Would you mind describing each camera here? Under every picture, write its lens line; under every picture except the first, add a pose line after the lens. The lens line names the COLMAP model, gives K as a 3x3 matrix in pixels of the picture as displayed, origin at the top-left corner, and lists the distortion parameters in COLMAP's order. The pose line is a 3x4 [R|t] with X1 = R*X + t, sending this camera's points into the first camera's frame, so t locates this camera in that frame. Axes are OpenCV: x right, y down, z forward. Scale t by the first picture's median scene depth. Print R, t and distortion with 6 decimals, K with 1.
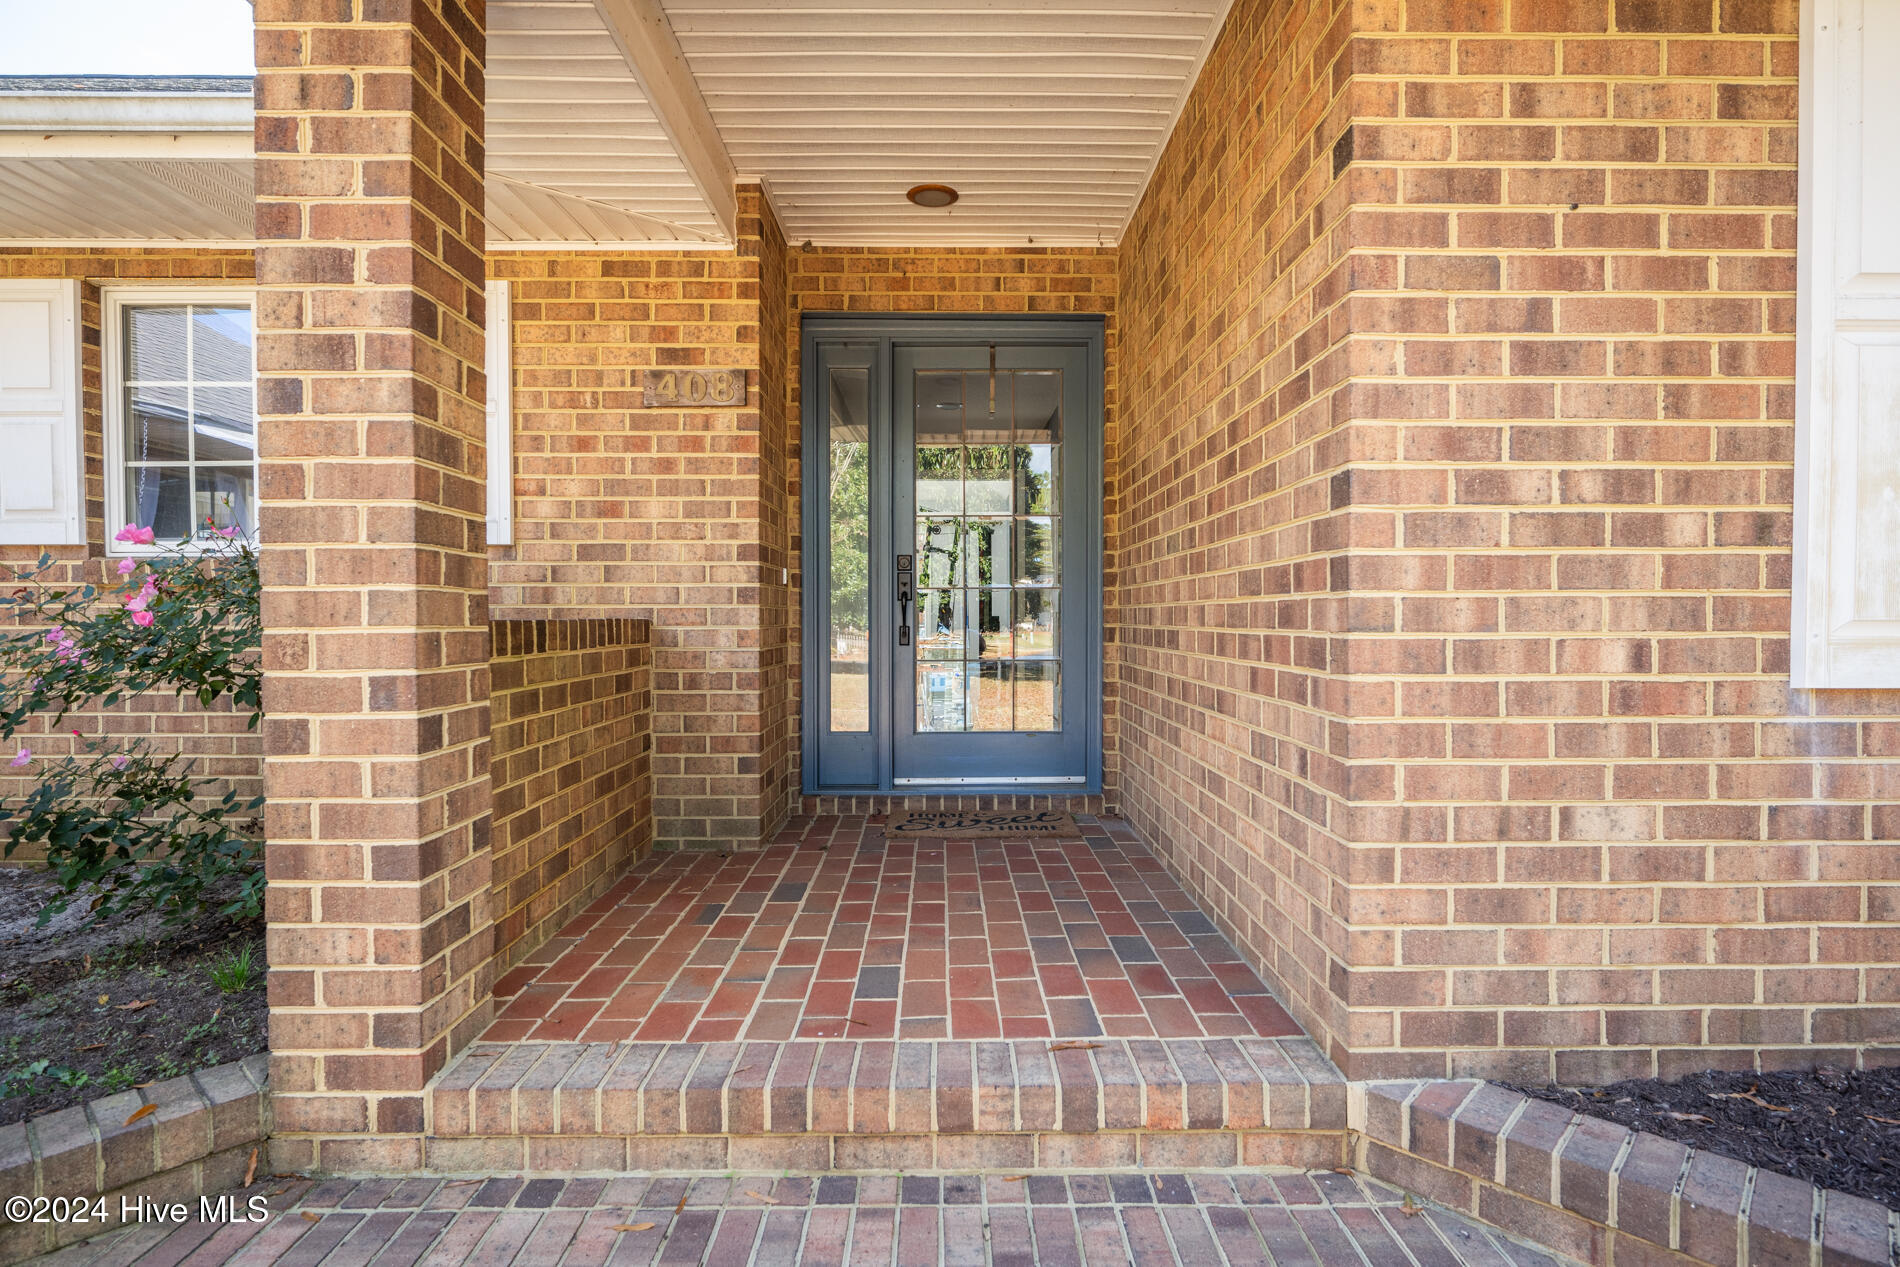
lens RADIAL K [[1000.1, 0, 950.0], [0, 1000.1, 633.5], [0, 0, 1]] dist [-0.000016, -0.000053]
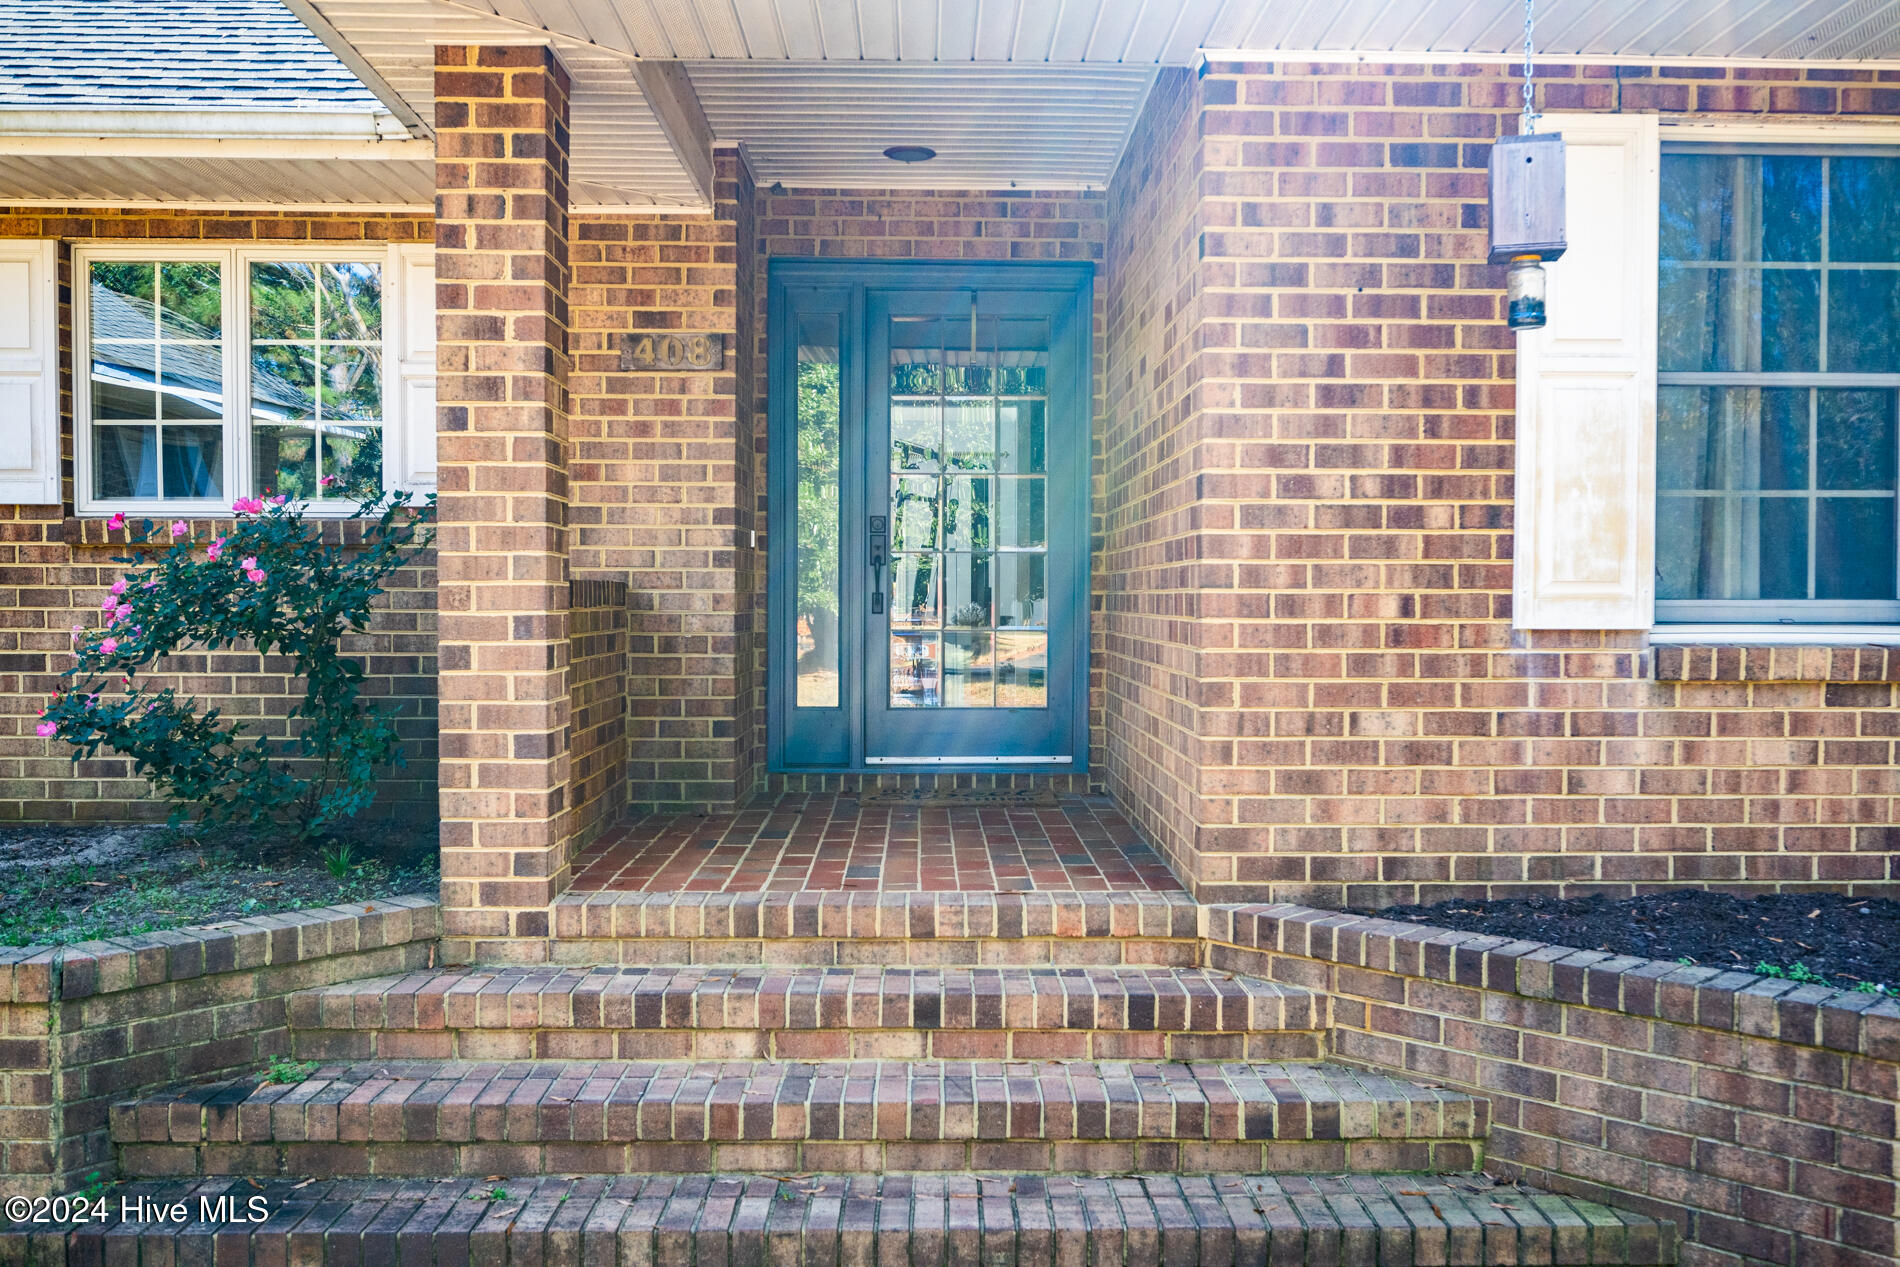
lens RADIAL K [[1609.8, 0, 950.0], [0, 1609.8, 633.5], [0, 0, 1]] dist [0.036868, -0.002720]
pose [[0.999950, 0.004699, 0.008872, 0.022121], [-0.004774, 0.999952, 0.008505, 0.045054], [-0.008831, -0.008547, 0.999924, -1.283455]]
